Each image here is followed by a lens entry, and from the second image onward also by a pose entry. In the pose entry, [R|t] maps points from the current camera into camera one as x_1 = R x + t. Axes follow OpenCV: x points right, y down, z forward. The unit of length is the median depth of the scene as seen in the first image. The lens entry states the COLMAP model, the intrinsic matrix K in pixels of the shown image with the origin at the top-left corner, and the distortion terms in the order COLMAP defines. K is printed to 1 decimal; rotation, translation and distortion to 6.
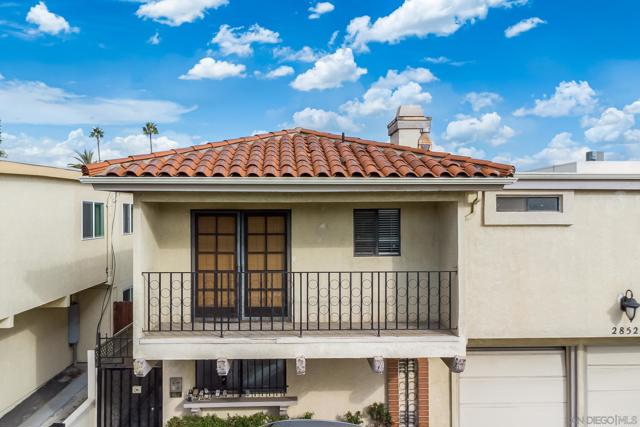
lens RADIAL K [[449.5, 0, 320.0], [0, 449.5, 213.5], [0, 0, 1]] dist [0.002158, 0.003852]
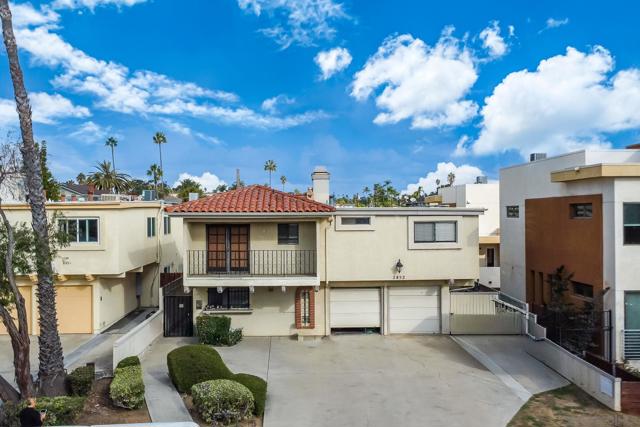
lens RADIAL K [[449.5, 0, 320.0], [0, 449.5, 213.5], [0, 0, 1]] dist [0.002158, 0.003852]
pose [[0.999955, -0.002426, -0.009161, 0.307955], [0.002443, 0.999995, 0.001832, -0.064556], [0.009157, -0.001854, 0.999956, -1.256069]]
